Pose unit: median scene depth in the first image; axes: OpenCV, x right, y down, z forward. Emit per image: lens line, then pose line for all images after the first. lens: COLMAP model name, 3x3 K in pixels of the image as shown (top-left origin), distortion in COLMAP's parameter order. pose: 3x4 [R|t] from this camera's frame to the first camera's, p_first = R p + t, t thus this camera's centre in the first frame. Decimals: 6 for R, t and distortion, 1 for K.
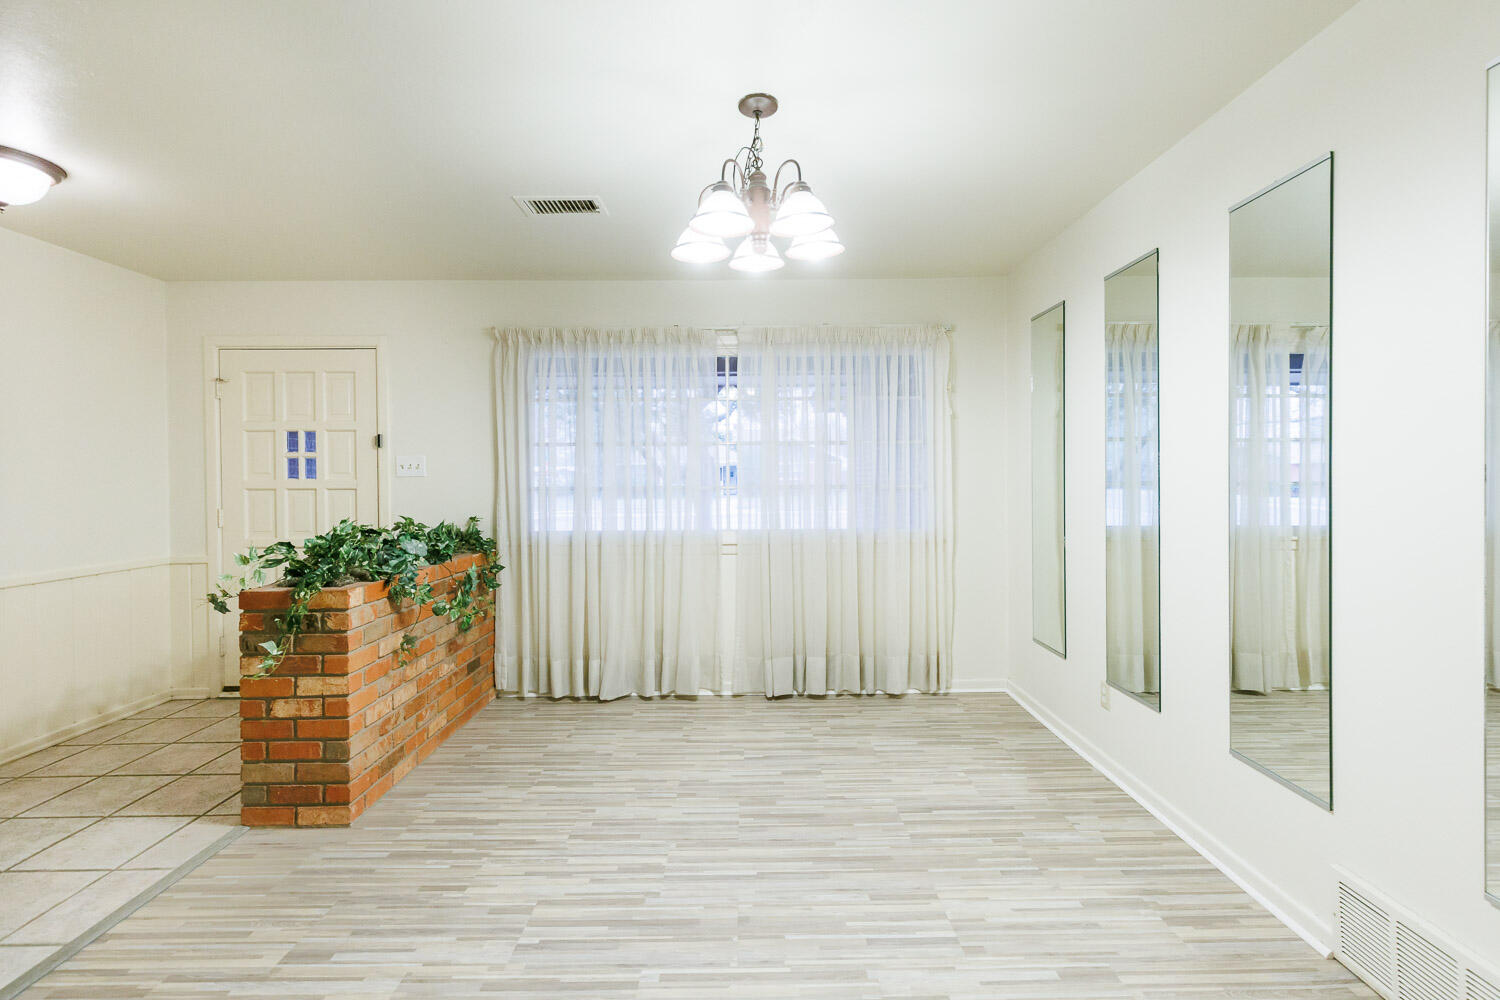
lens RADIAL K [[674.7, 0, 745.8], [0, 674.7, 484.2], [0, 0, 1]] dist [0.010210, -0.001638]
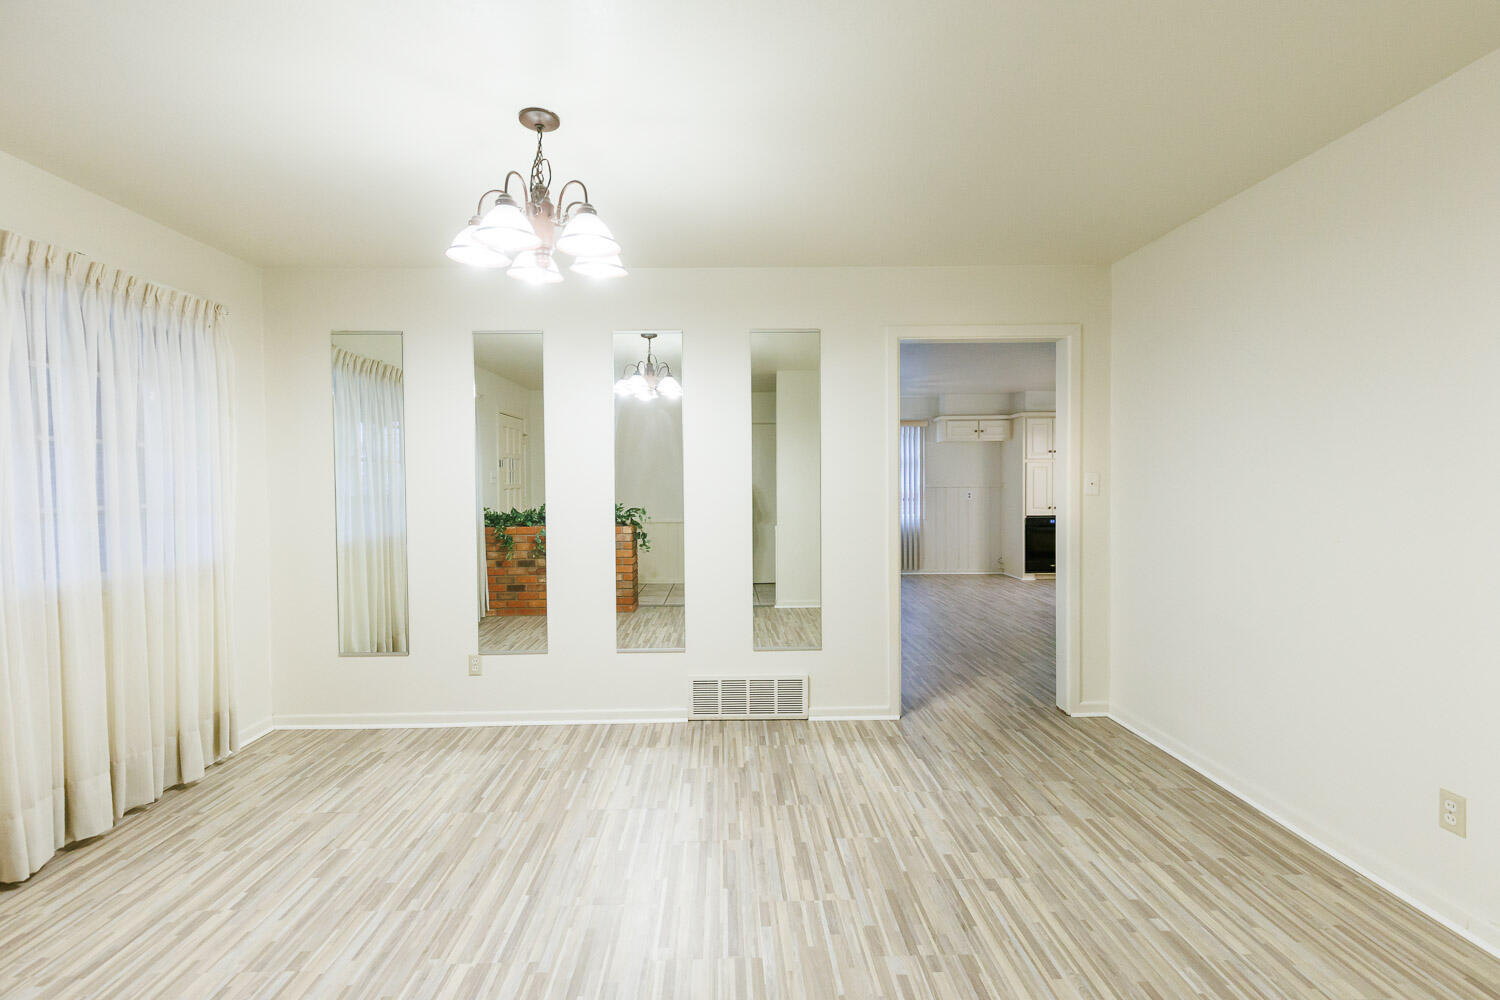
lens RADIAL K [[674.7, 0, 741.0], [0, 674.7, 502.0], [0, 0, 1]] dist [0.010210, -0.001638]
pose [[-0.018485, -0.019259, 0.999644, -0.688295], [0.019207, 0.999623, 0.019614, -0.002645], [-0.999645, 0.019563, -0.018109, 0.506873]]
